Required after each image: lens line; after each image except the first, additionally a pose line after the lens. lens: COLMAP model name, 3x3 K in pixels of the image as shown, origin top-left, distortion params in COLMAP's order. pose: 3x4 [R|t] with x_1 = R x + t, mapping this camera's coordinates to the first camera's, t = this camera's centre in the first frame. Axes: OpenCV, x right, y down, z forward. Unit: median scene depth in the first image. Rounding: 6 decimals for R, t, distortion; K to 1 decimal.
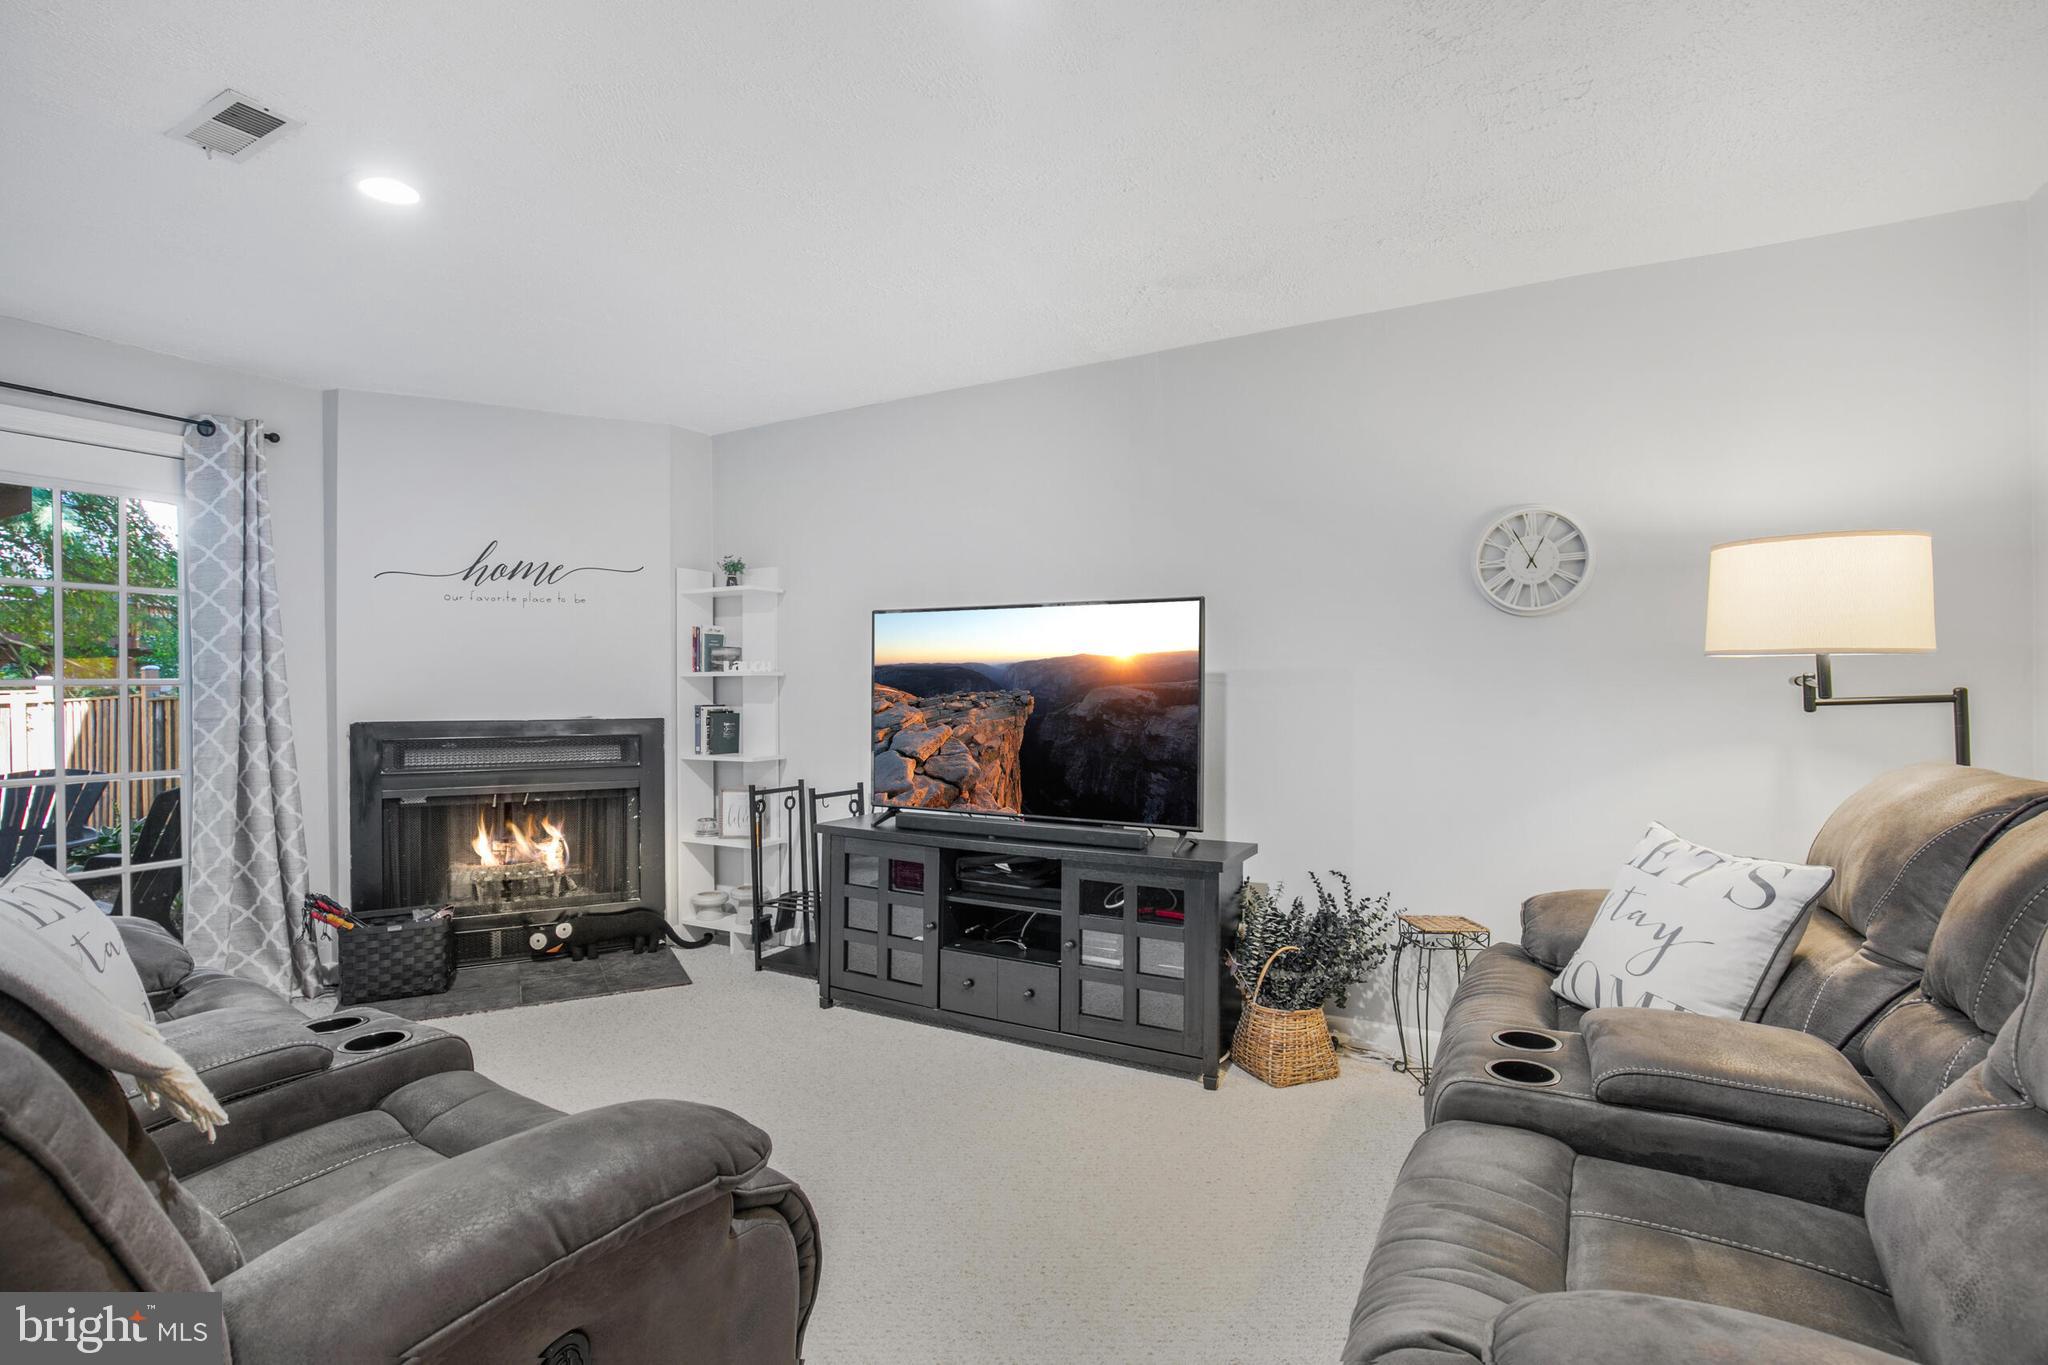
lens RADIAL K [[952.7, 0, 1015.0], [0, 952.7, 676.7], [0, 0, 1]] dist [-0.020873, 0.000699]
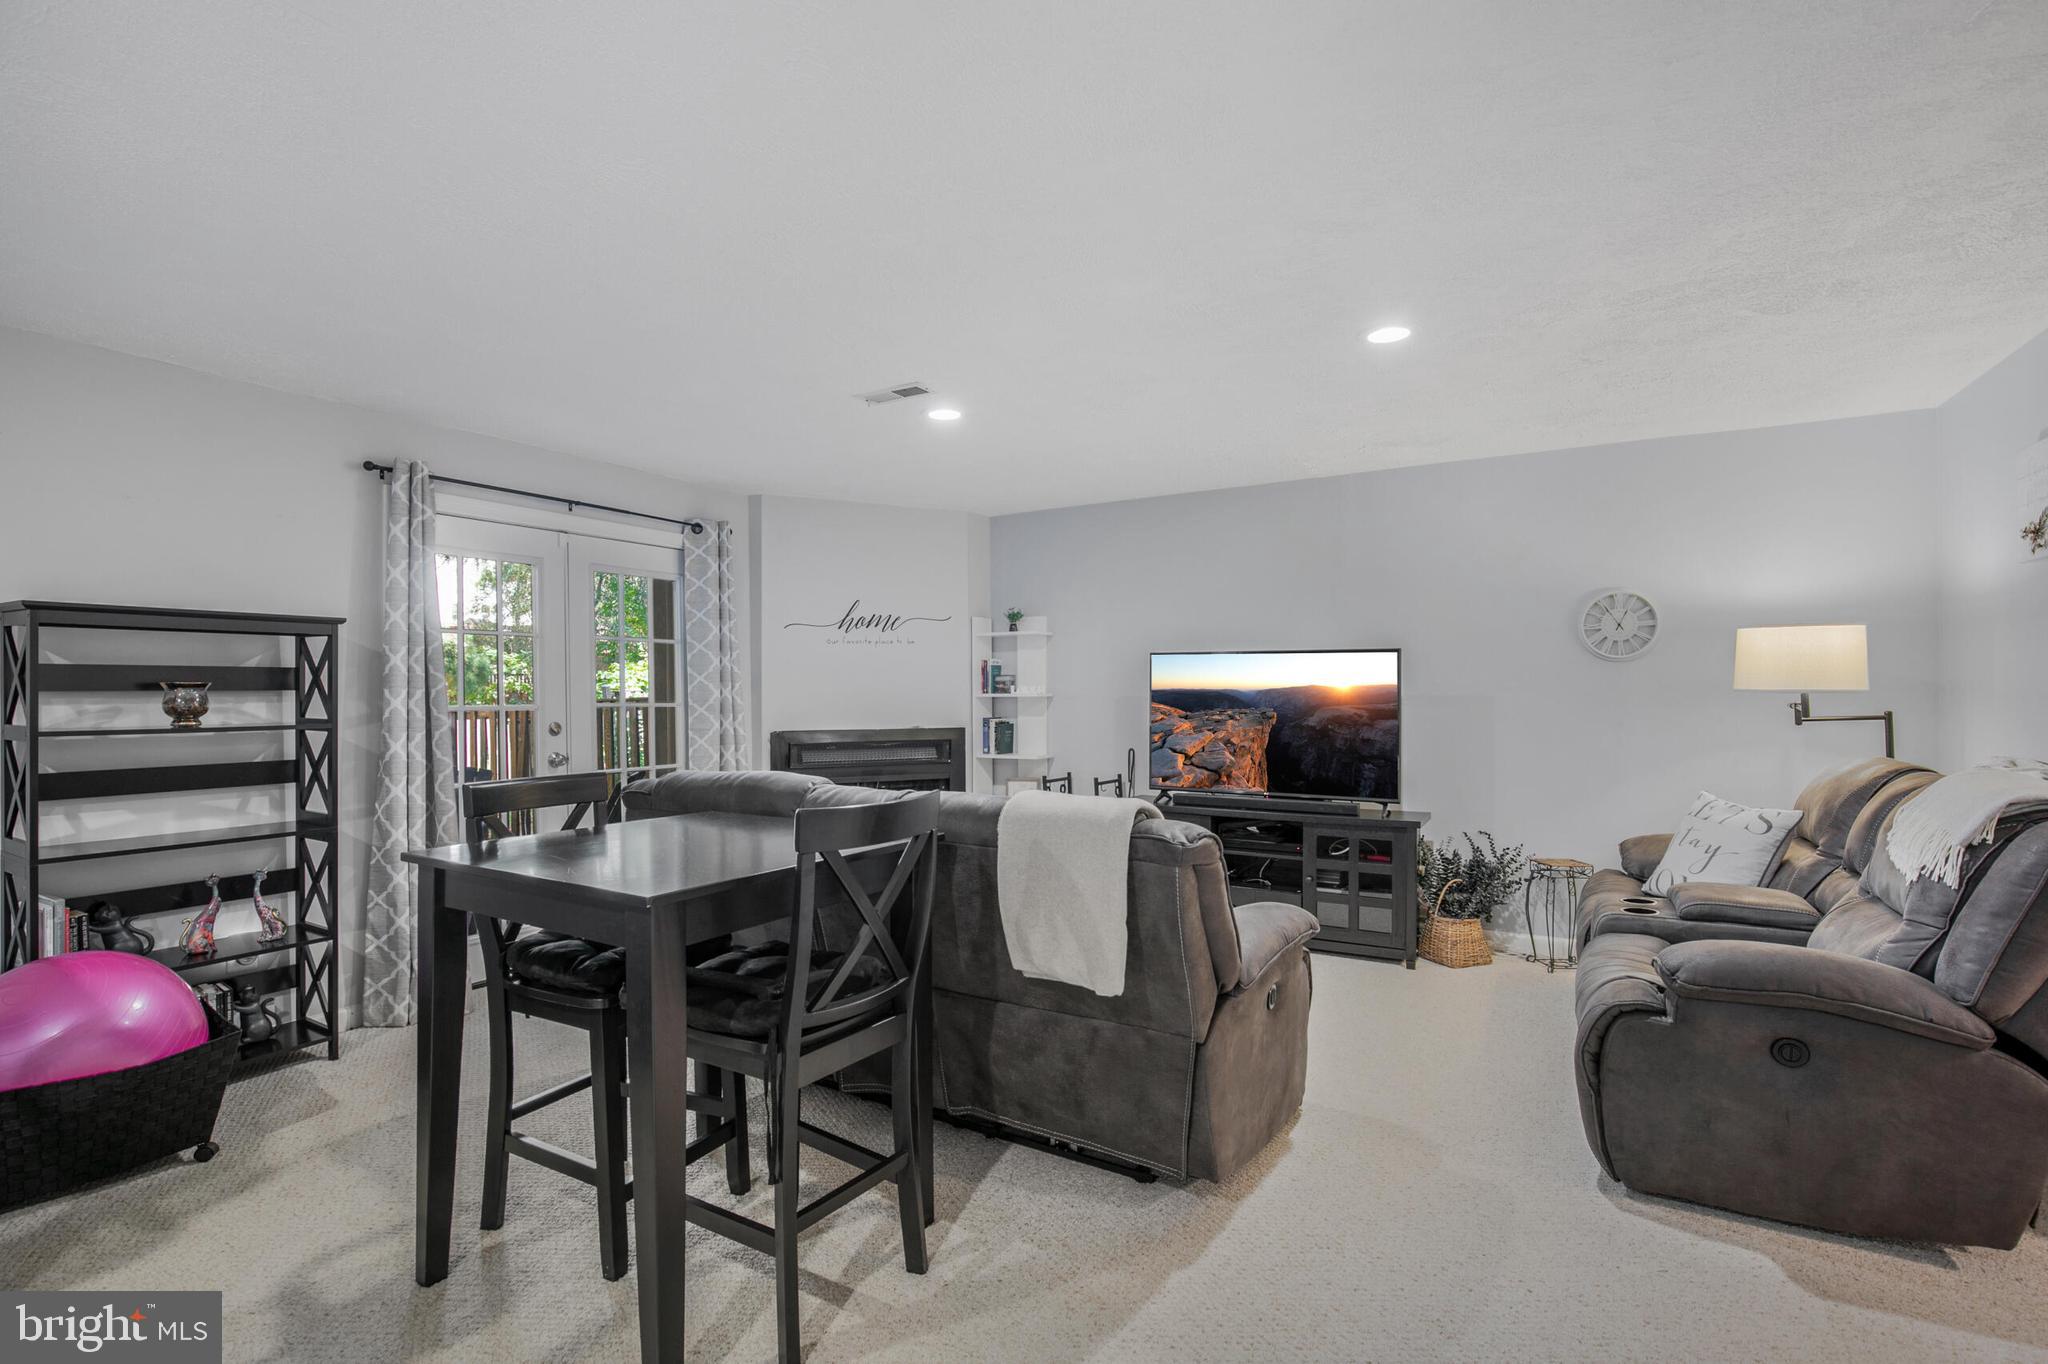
lens RADIAL K [[949.0, 0, 1024.0], [0, 949.0, 682.0], [0, 0, 1]] dist [-0.020760, -0.000505]
pose [[0.999852, -0.000626, -0.017200, -0.373383], [0.000621, 1.000000, -0.000294, -0.030075], [0.017201, 0.000283, 0.999852, -0.513613]]
